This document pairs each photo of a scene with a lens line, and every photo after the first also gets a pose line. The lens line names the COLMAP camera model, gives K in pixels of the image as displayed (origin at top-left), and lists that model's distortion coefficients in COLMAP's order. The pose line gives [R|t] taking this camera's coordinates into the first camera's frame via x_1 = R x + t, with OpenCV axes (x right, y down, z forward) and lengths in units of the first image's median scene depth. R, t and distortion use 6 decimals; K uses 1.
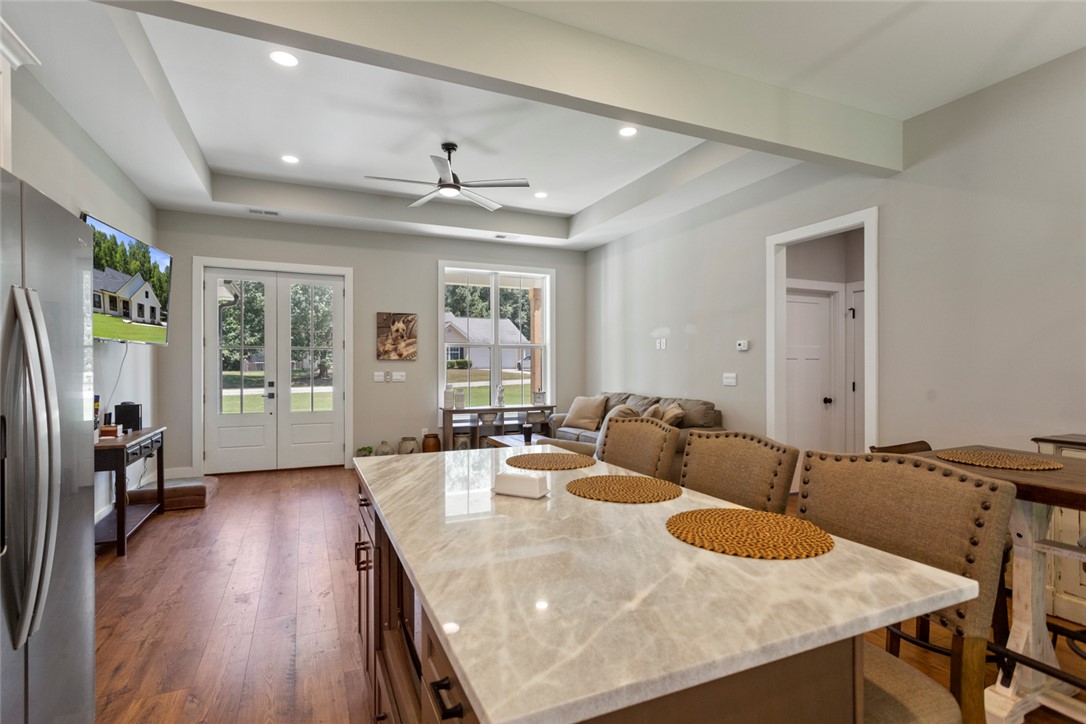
lens RADIAL K [[523.4, 0, 542.1], [0, 523.4, 356.1], [0, 0, 1]] dist [0.033417, 0.000320]
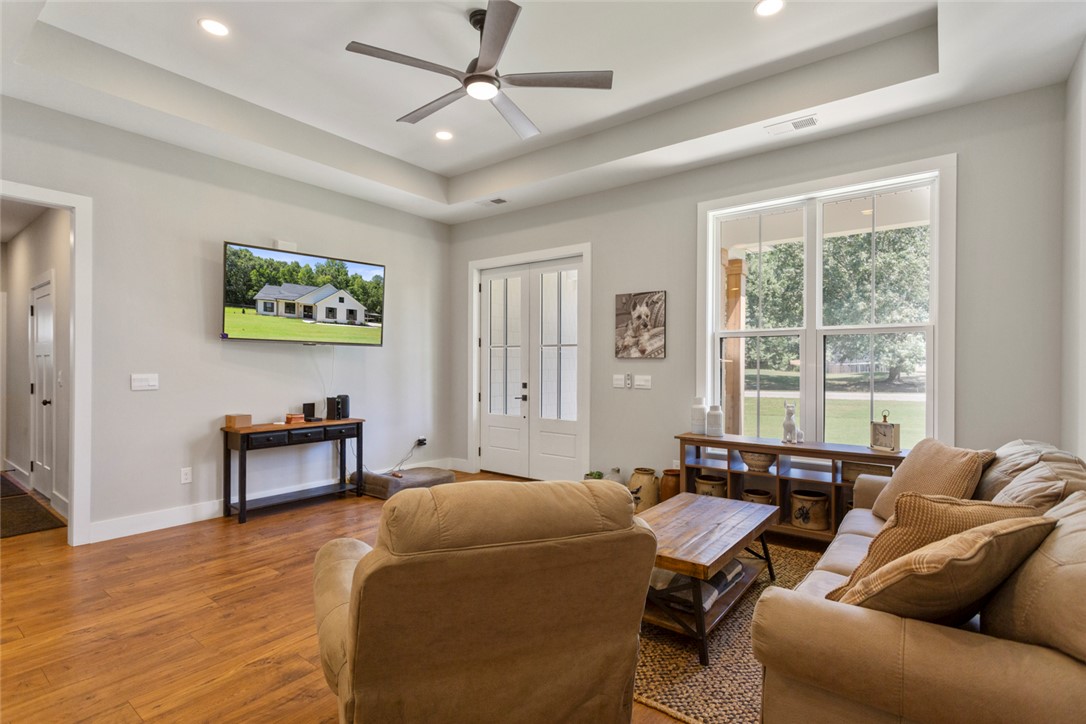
lens RADIAL K [[512.7, 0, 545.8], [0, 512.7, 361.0], [0, 0, 1]] dist [0.000458, 0.000685]
pose [[0.488173, 0.000543, -0.872747, 0.274455], [0.001506, 0.999998, 0.001464, 0.010051], [0.872746, -0.002029, 0.488171, 0.547639]]
